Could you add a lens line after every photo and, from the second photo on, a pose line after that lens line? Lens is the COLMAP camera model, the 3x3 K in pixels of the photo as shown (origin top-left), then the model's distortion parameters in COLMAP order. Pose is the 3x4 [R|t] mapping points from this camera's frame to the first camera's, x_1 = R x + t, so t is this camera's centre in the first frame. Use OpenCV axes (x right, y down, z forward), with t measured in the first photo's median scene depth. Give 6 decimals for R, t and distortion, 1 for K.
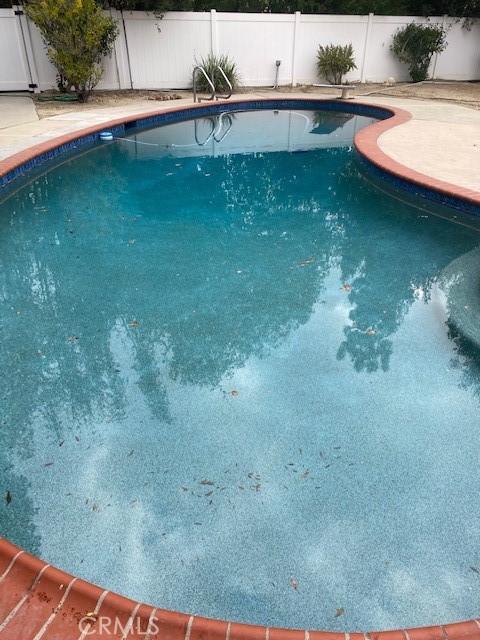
lens RADIAL K [[486.3, 0, 240.0], [0, 486.3, 320.0], [0, 0, 1]] dist [0.005920, -0.006988]
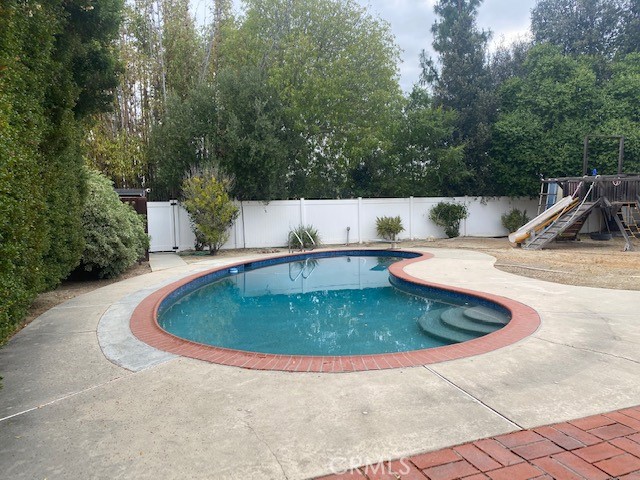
lens RADIAL K [[486.3, 0, 320.0], [0, 486.3, 240.0], [0, 0, 1]] dist [0.005920, -0.006988]
pose [[0.999434, -0.028456, -0.017918, 0.023030], [0.017202, 0.890478, -0.454701, 0.158952], [0.028894, 0.454135, 0.890464, -0.274695]]
